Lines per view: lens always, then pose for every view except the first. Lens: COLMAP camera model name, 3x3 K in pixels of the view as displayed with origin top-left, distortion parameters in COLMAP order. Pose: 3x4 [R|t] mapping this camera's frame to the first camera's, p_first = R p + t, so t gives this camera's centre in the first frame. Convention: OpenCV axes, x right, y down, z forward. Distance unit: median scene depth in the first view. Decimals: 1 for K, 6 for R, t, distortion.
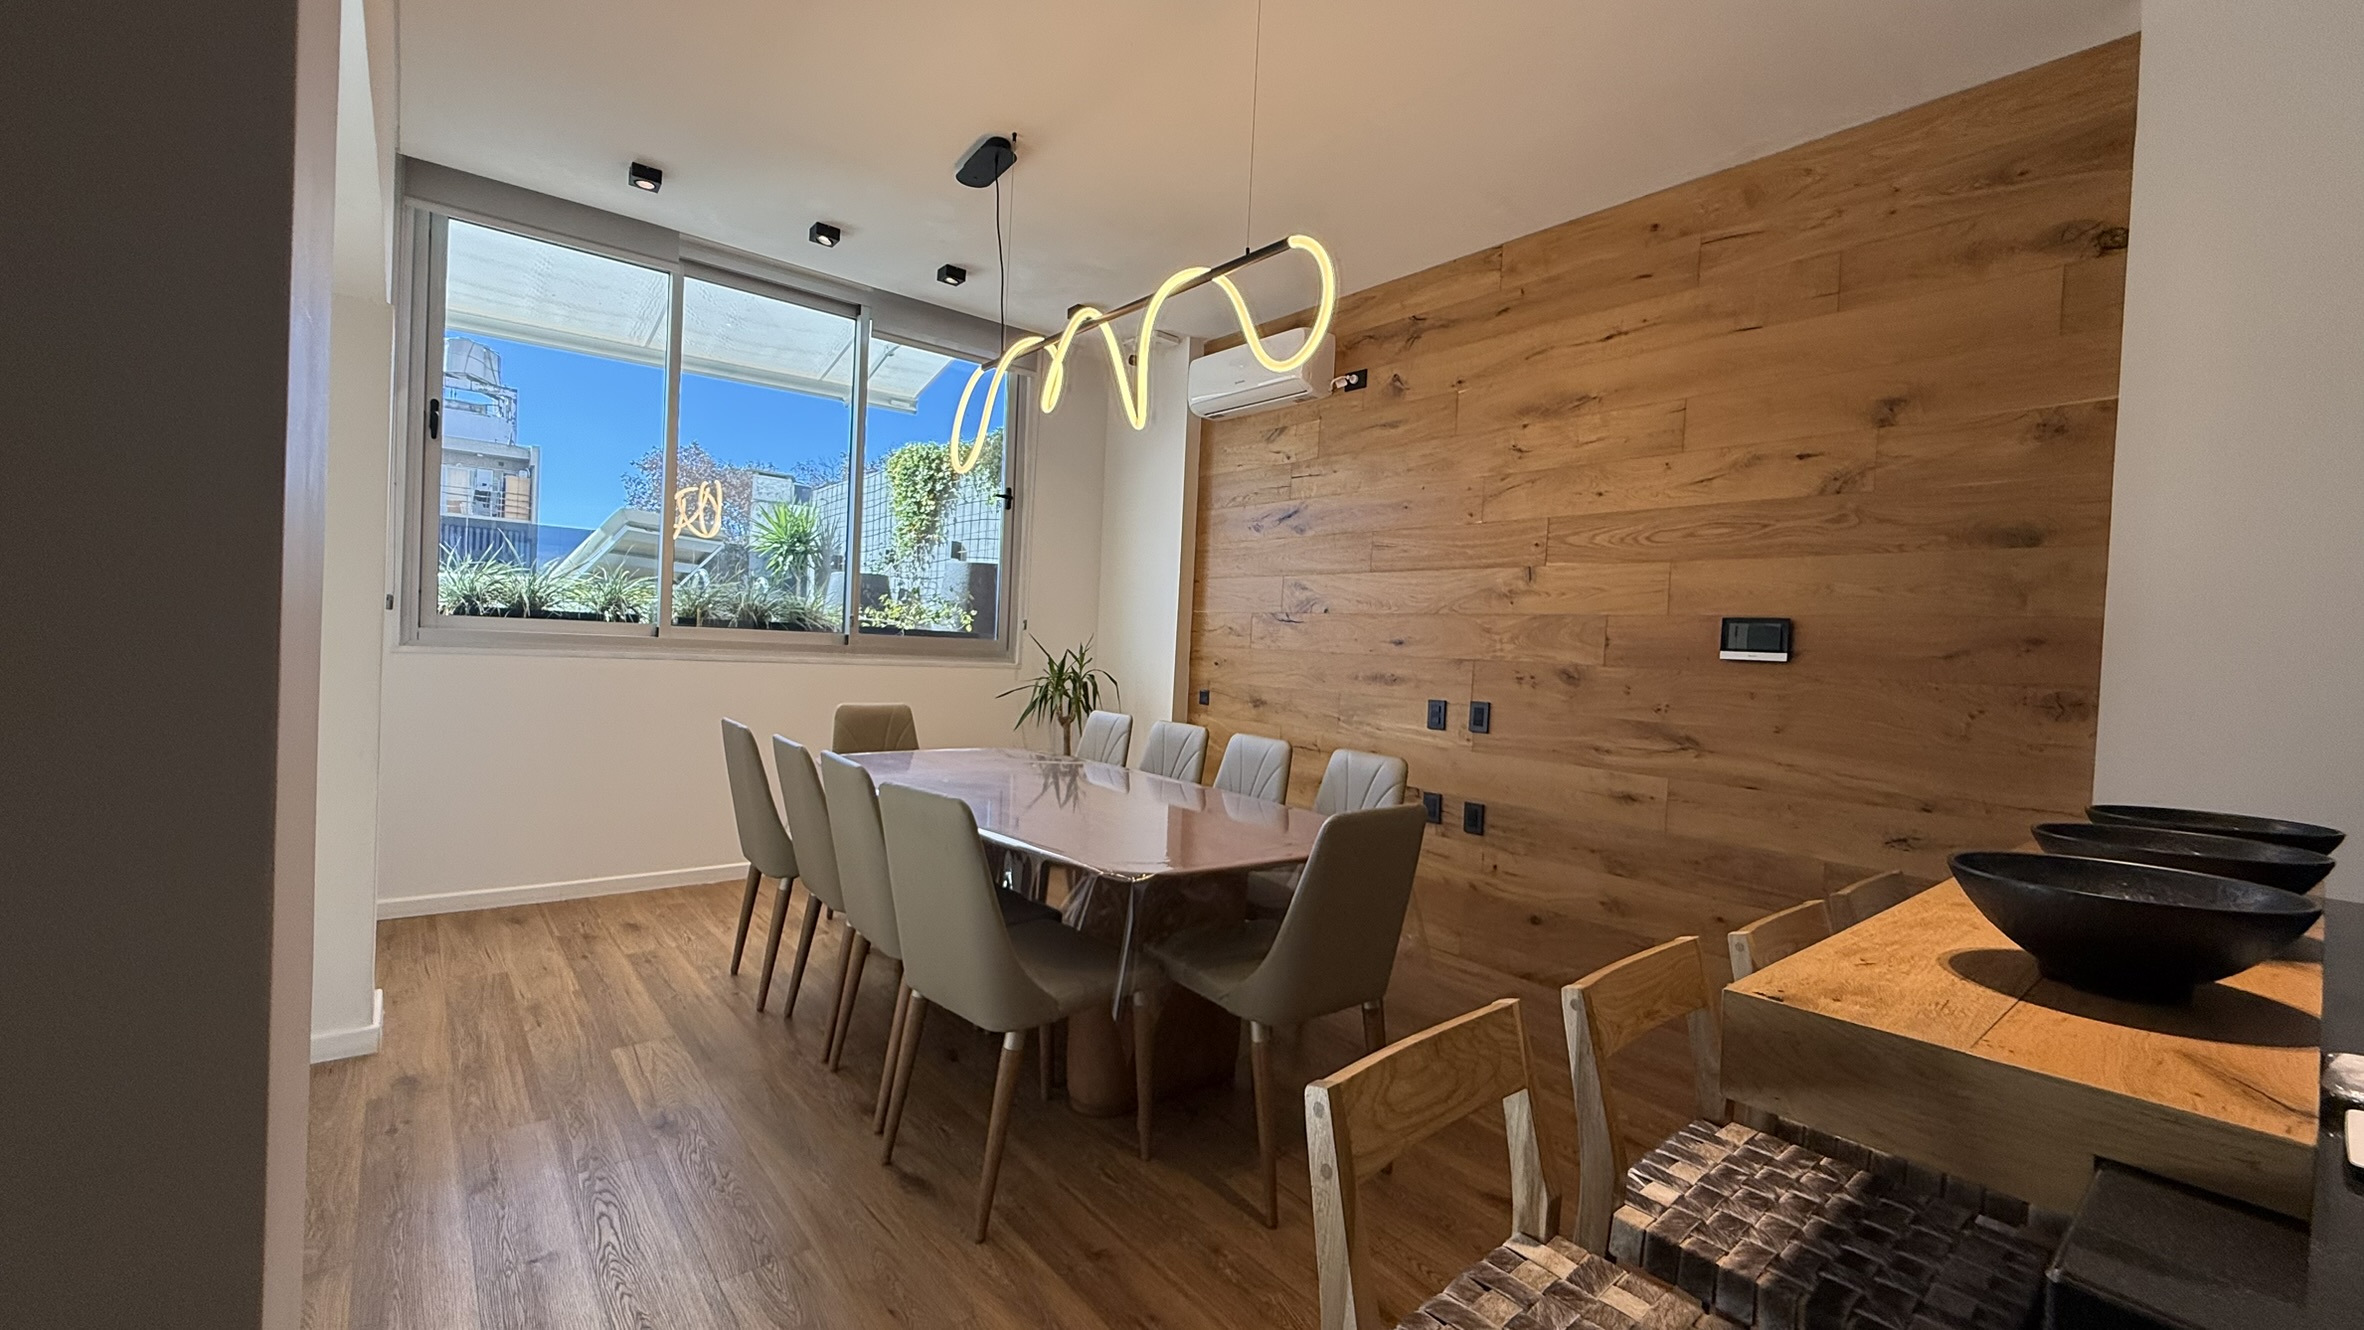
lens RADIAL K [[938.9, 0, 1176.3], [0, 938.9, 664.1], [0, 0, 1]] dist [-0.001445, -0.000169]
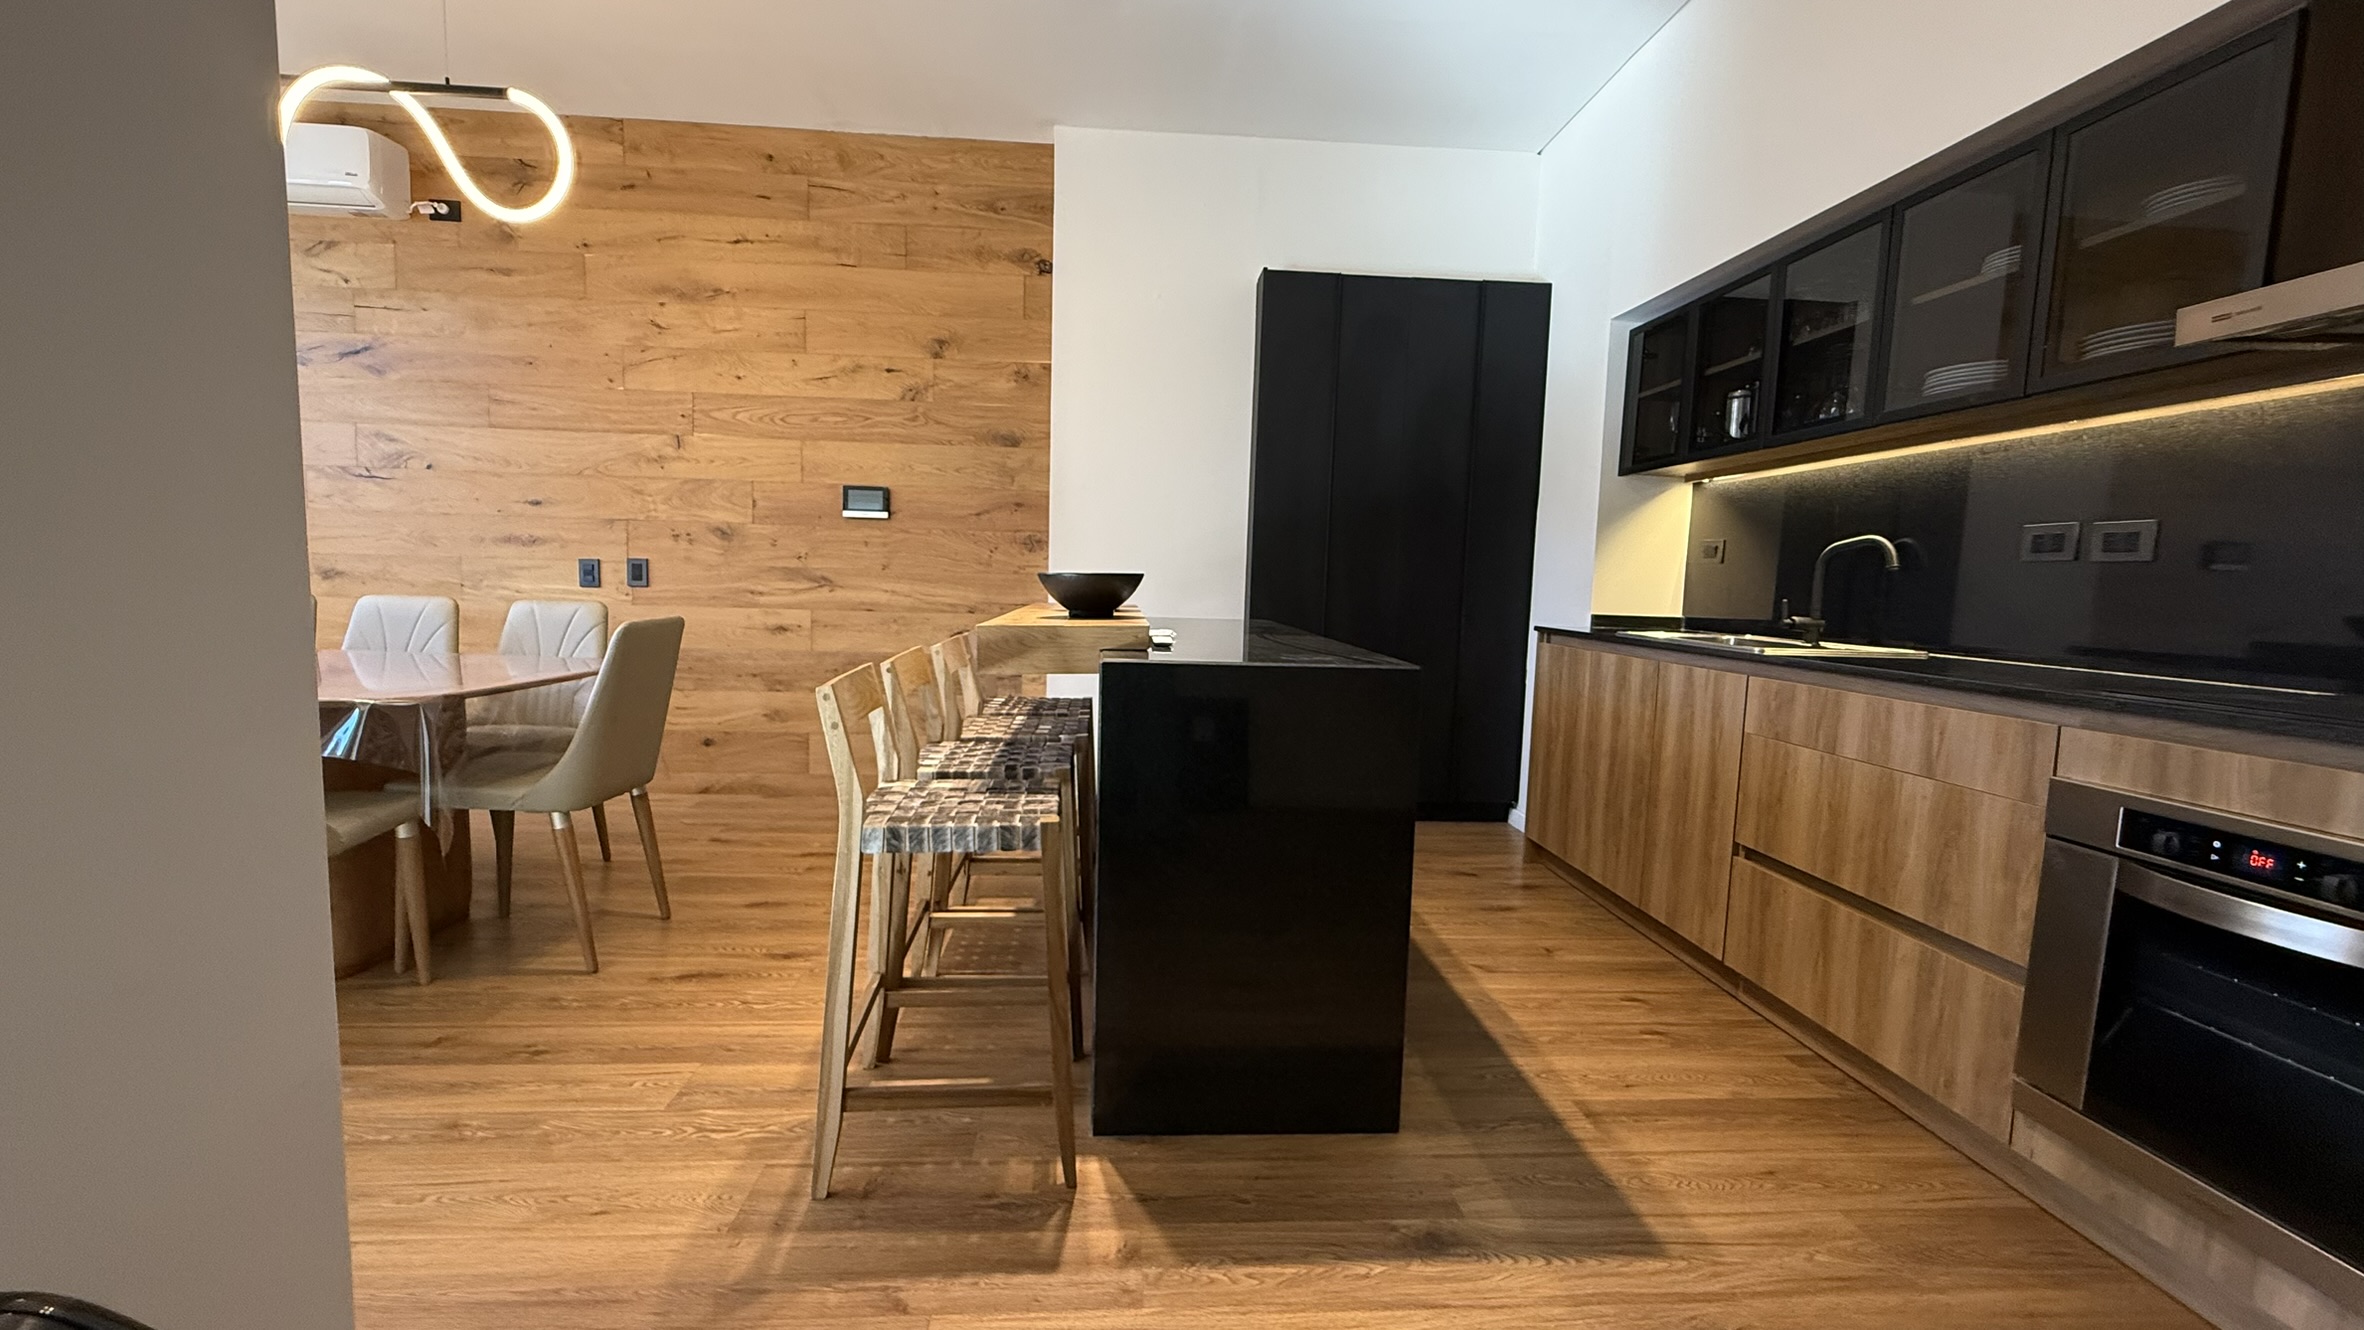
lens RADIAL K [[938.9, 0, 1175.2], [0, 938.9, 658.0], [0, 0, 1]] dist [-0.001445, -0.000169]
pose [[0.581145, -0.102241, 0.807352, -0.242318], [0.015160, 0.993265, 0.114873, 0.046983], [-0.813659, -0.054519, 0.578781, -0.169612]]
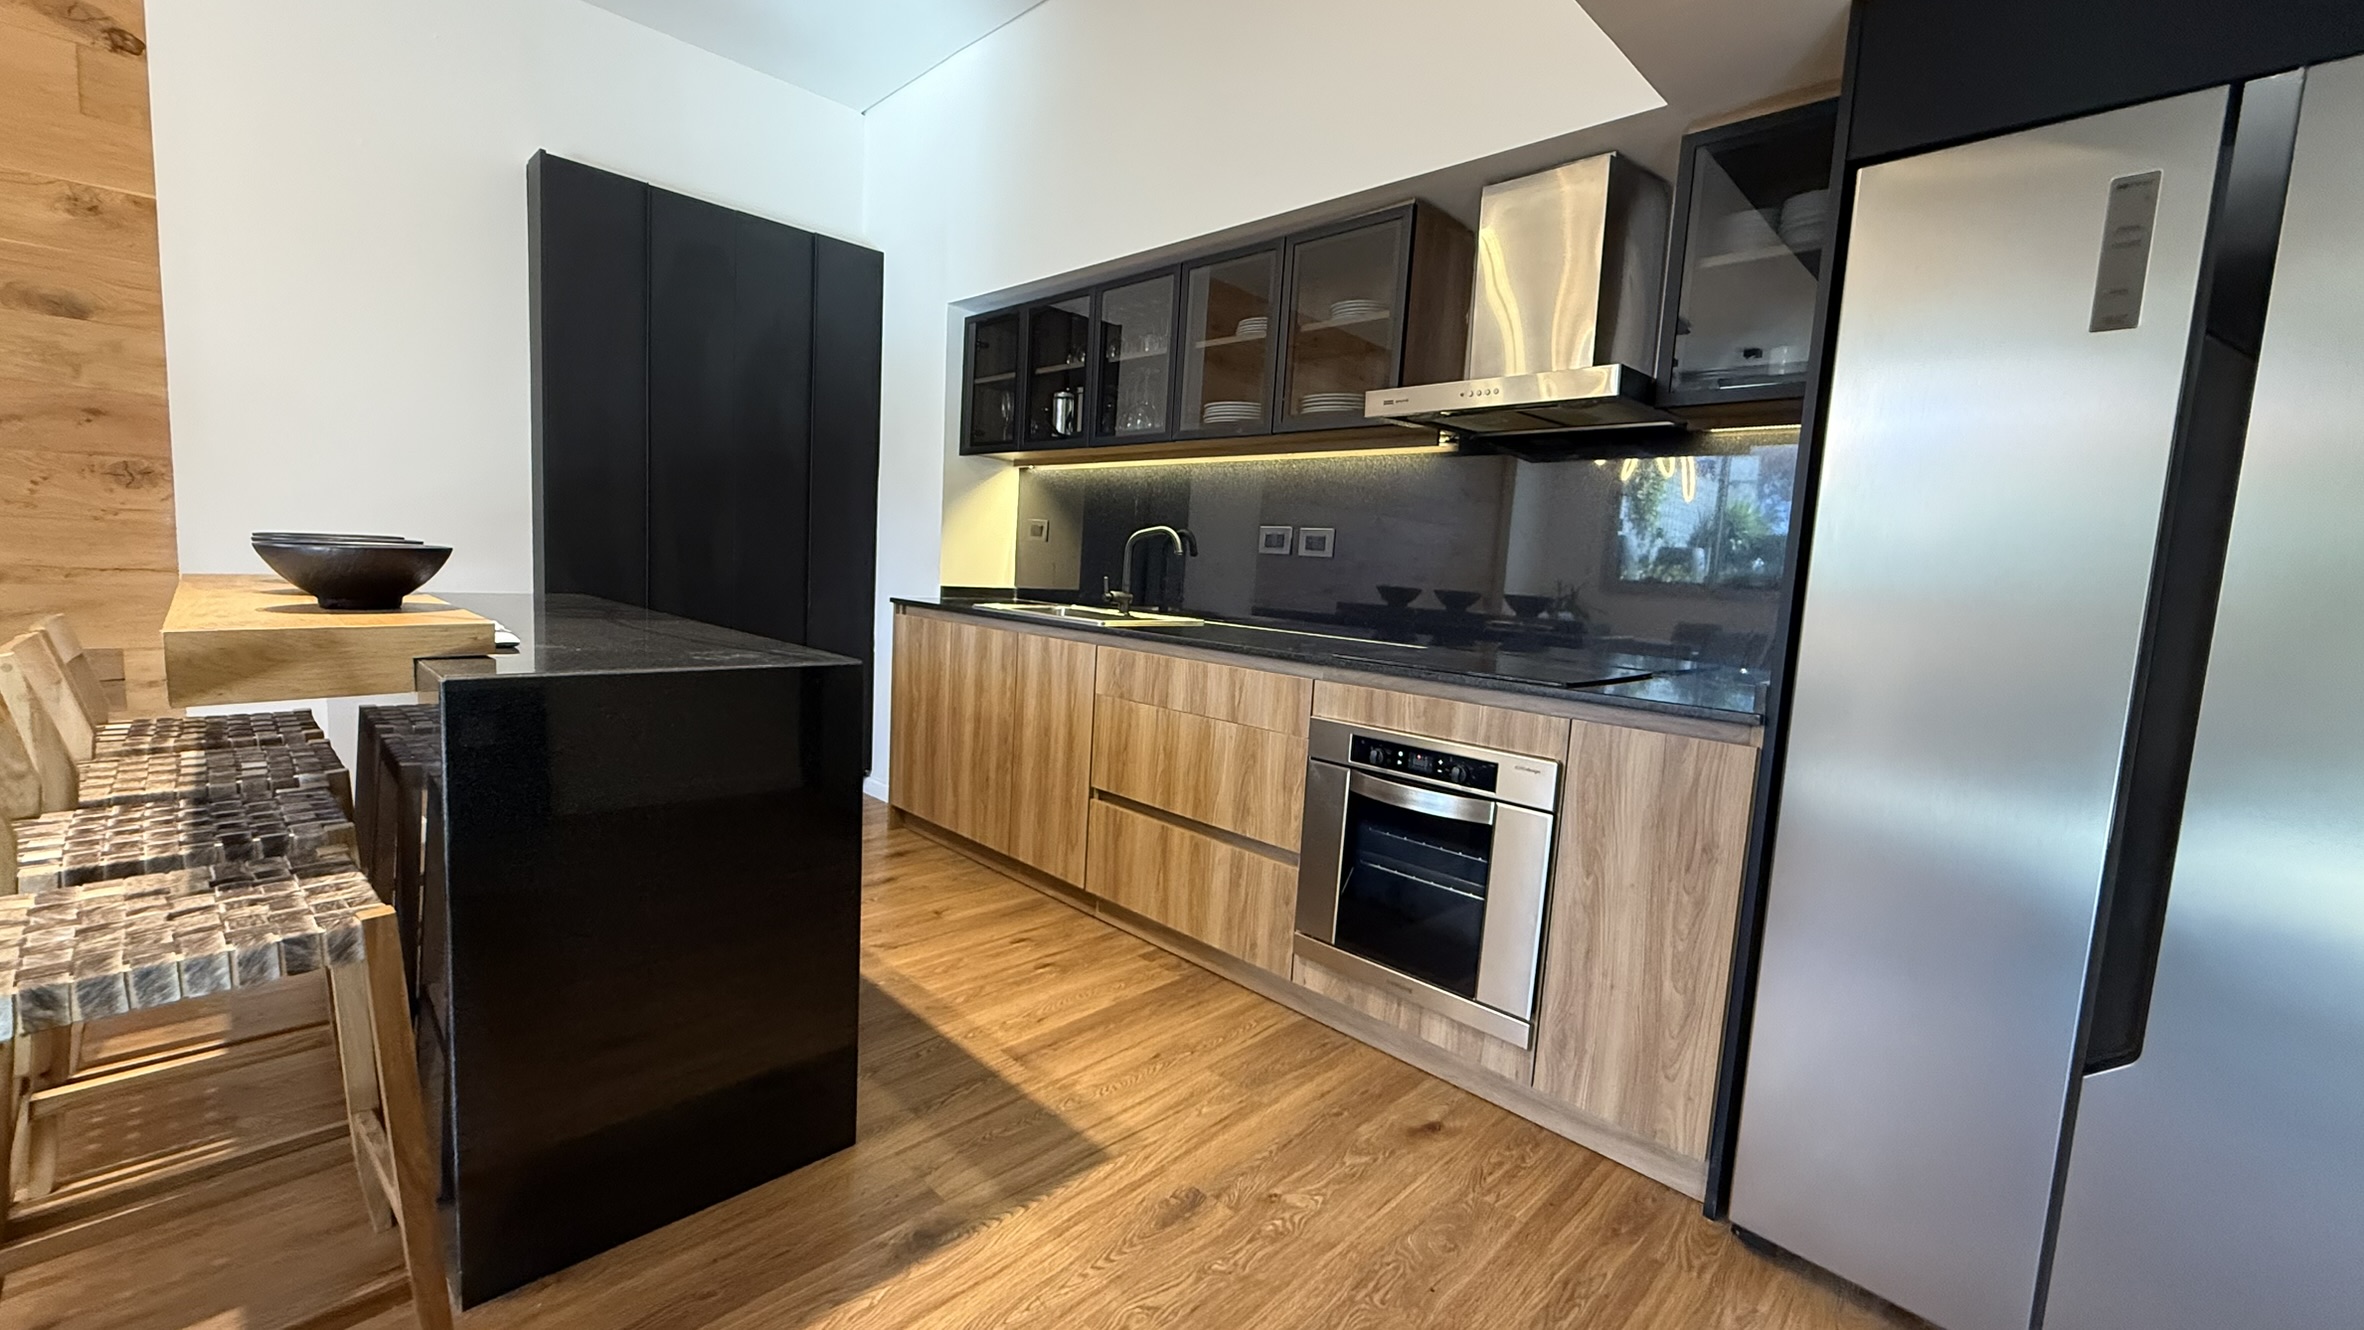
lens RADIAL K [[938.9, 0, 1175.5], [0, 938.9, 658.1], [0, 0, 1]] dist [-0.001445, -0.000169]
pose [[-0.110041, -0.156378, 0.981548, -0.247376], [-0.043247, 0.987364, 0.152456, 0.029115], [-0.992986, -0.025673, -0.115413, -0.084320]]
